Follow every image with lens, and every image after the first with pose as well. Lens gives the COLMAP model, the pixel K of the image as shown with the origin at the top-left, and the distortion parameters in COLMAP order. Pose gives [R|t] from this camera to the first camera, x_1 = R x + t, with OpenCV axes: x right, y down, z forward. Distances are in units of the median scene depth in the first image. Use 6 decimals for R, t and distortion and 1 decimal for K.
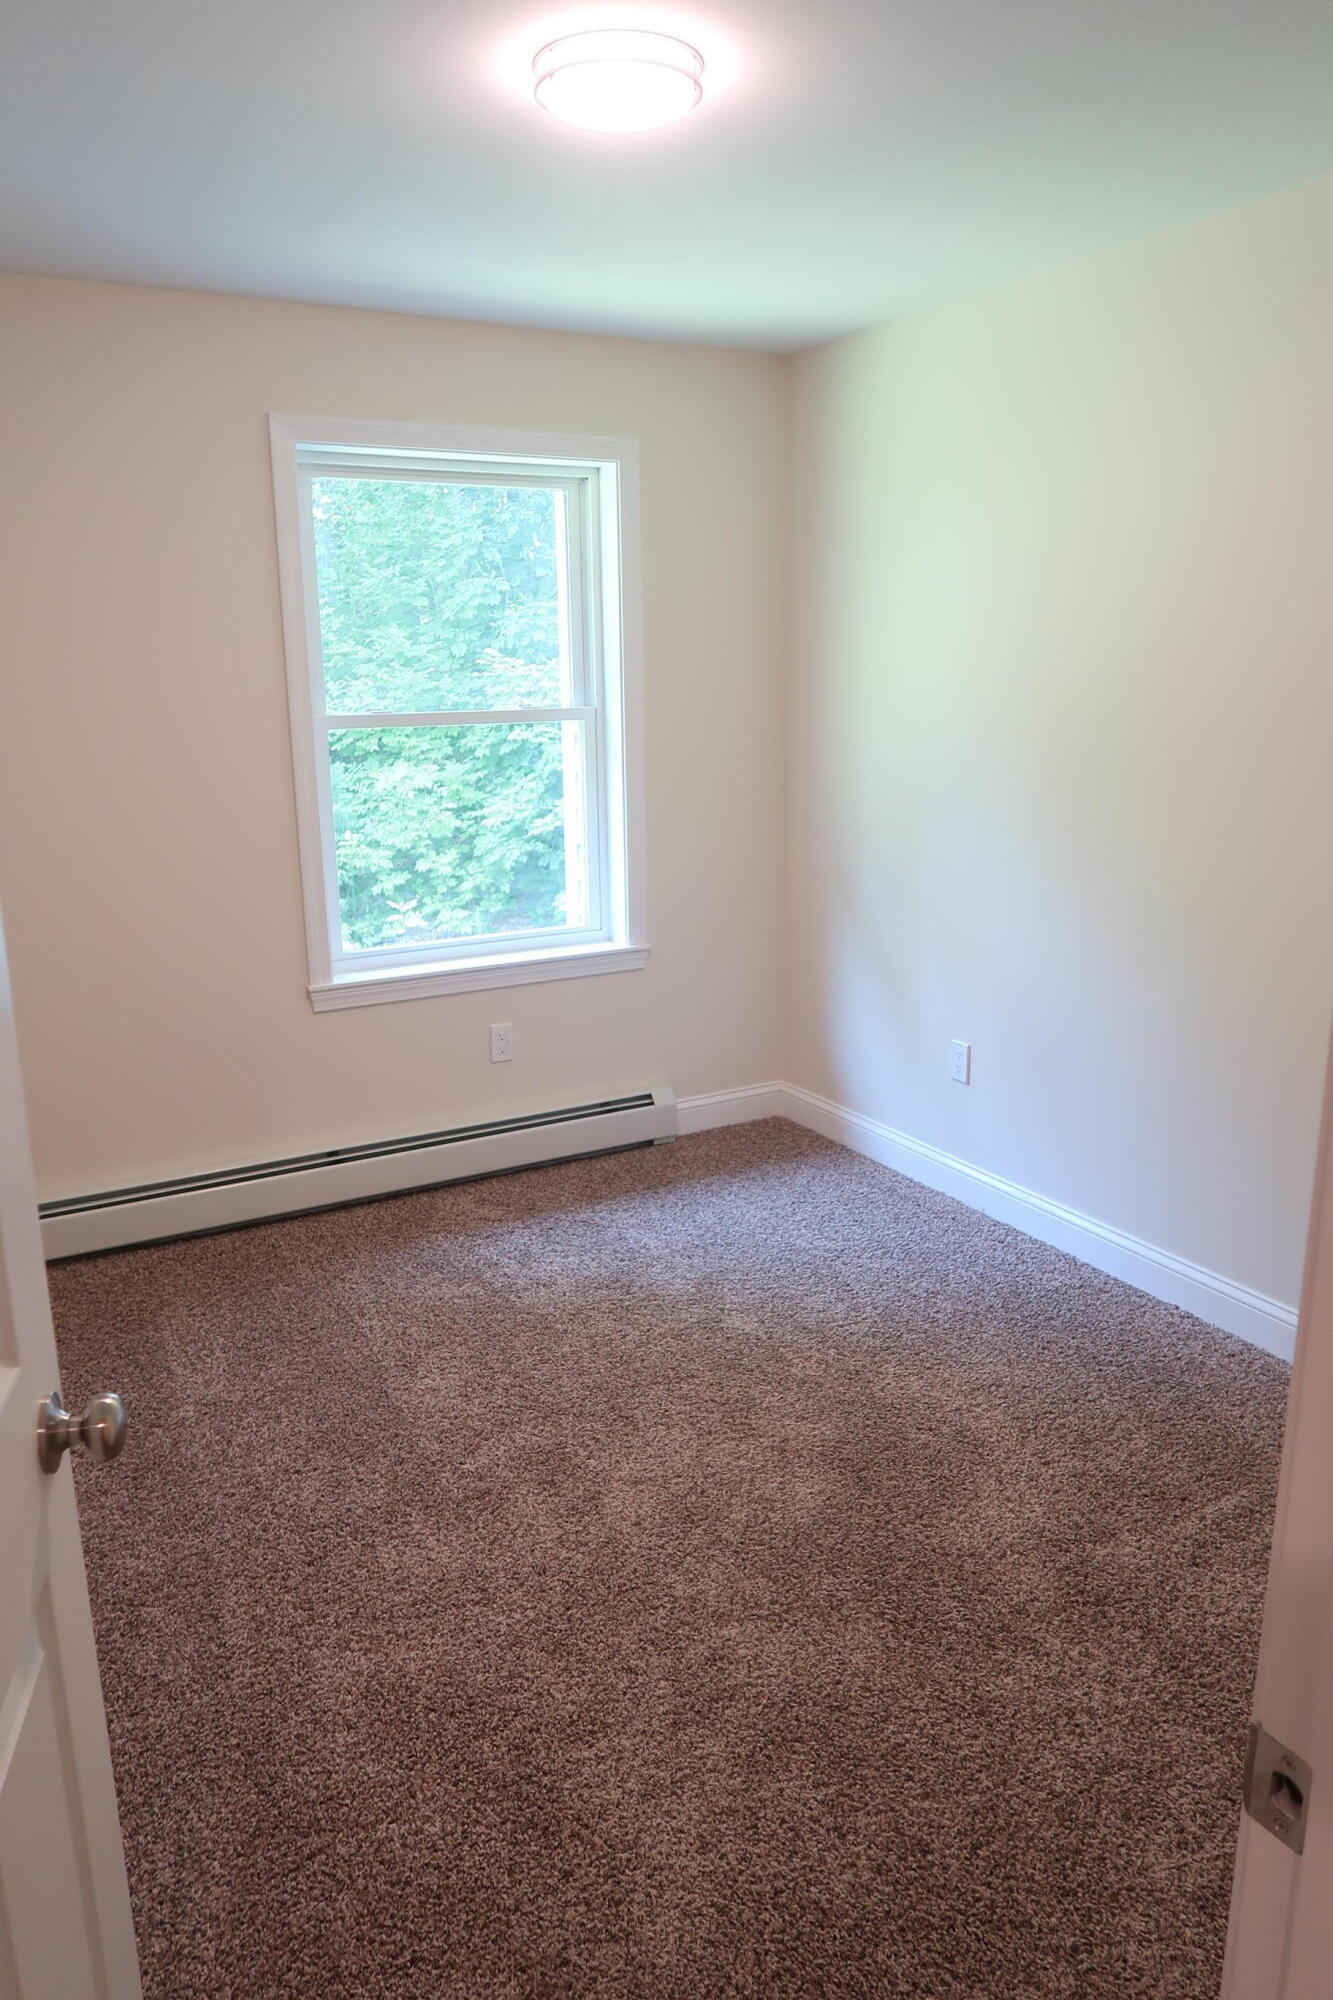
lens RADIAL K [[1414.4, 0, 666.5], [0, 1414.4, 1000.0], [0, 0, 1]] dist [-0.006464, -0.002242]
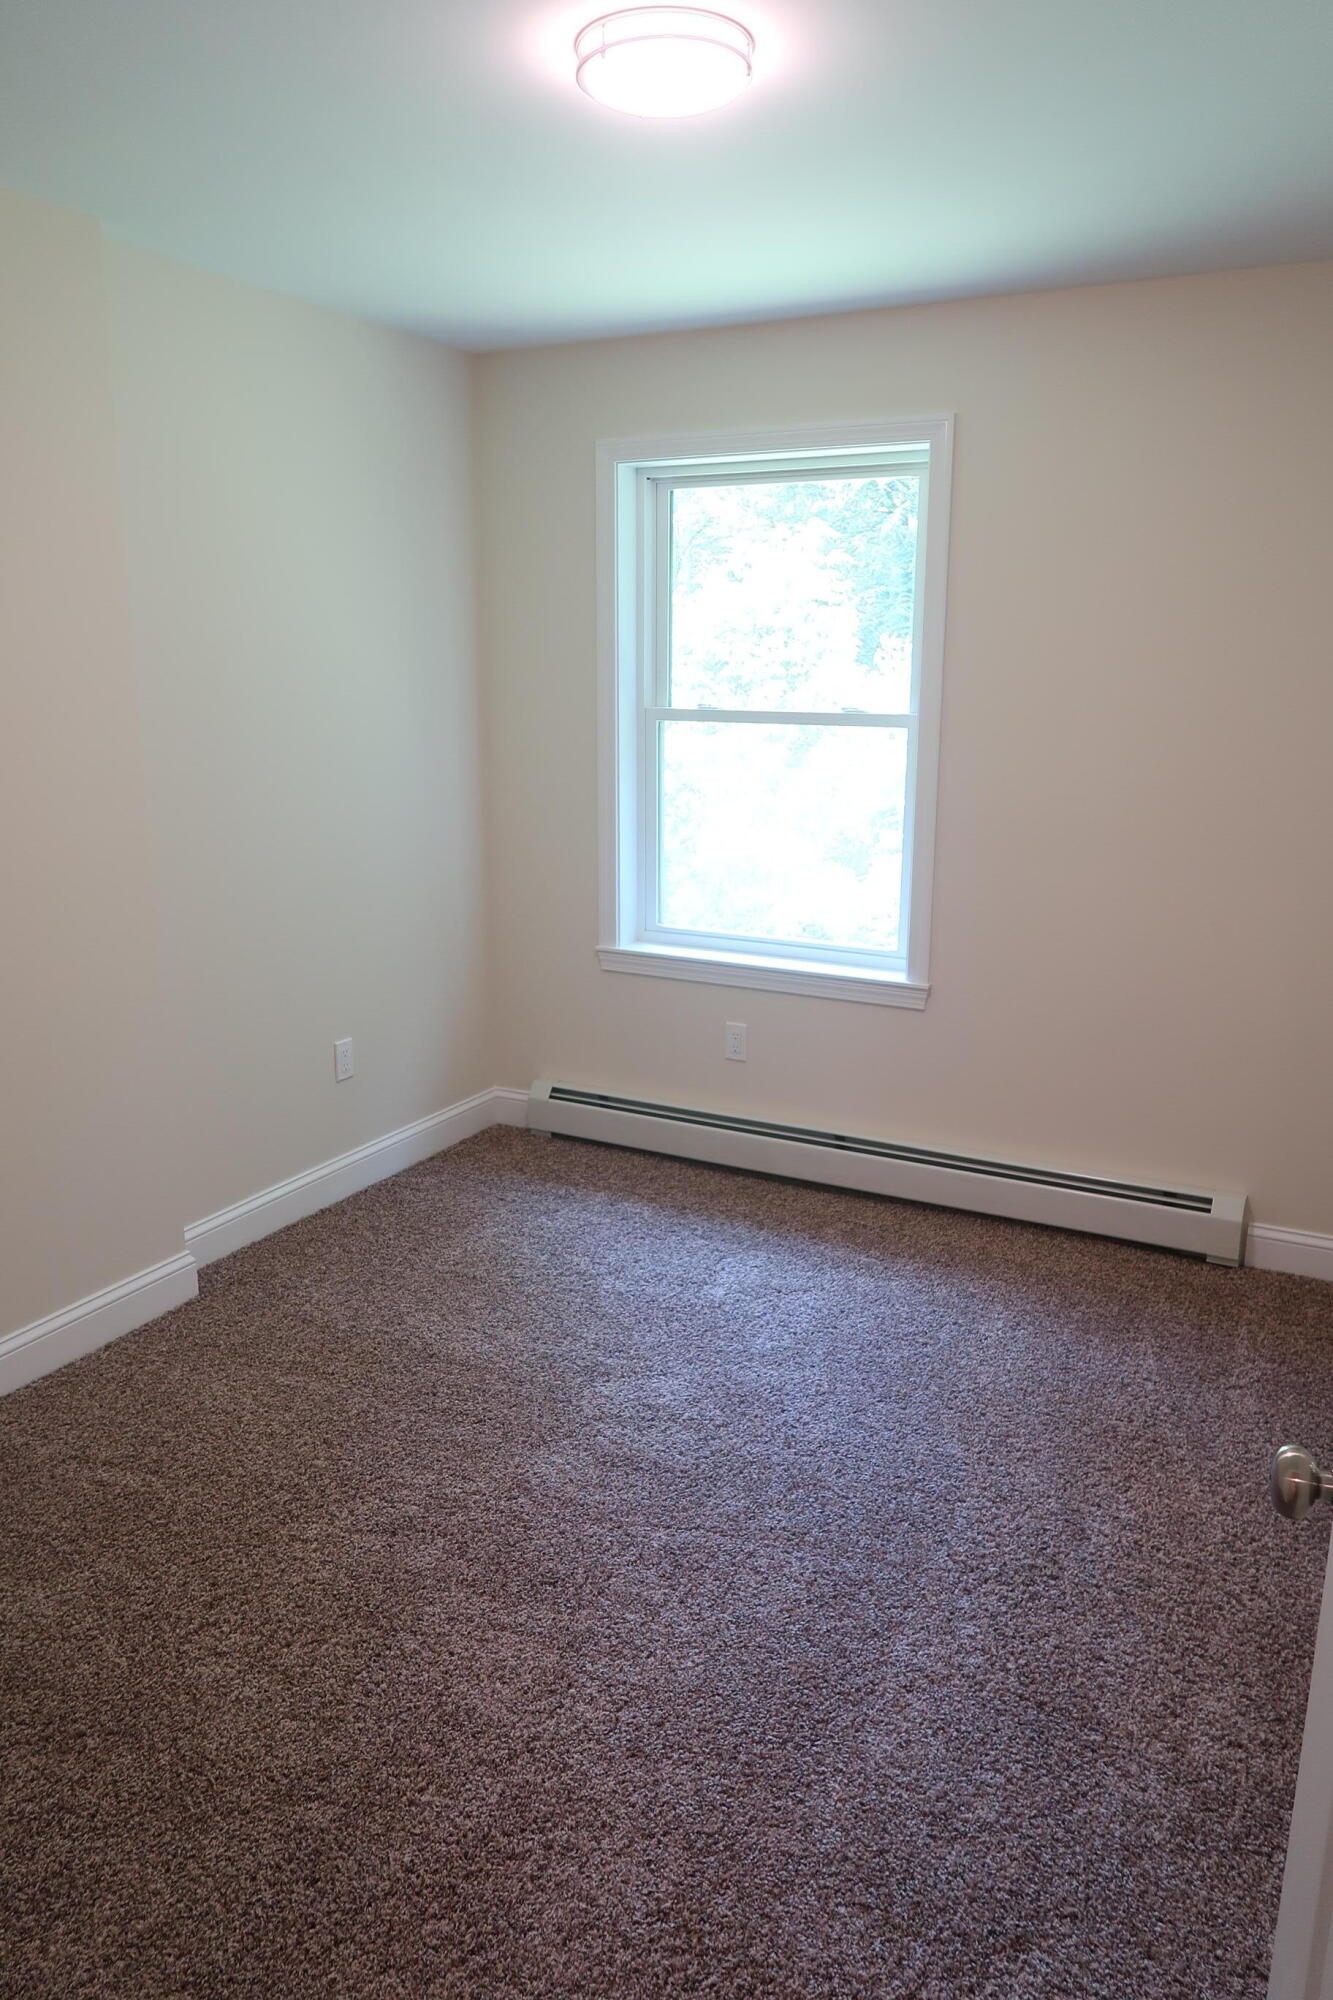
lens RADIAL K [[1398.0, 0, 666.5], [0, 1398.0, 1000.0], [0, 0, 1]] dist [0.107215, 0.000756]
pose [[0.551376, 0.212644, -0.806701, 0.614723], [-0.215561, 0.970447, 0.108472, -0.089878], [0.805927, 0.114084, 0.580919, 0.351808]]
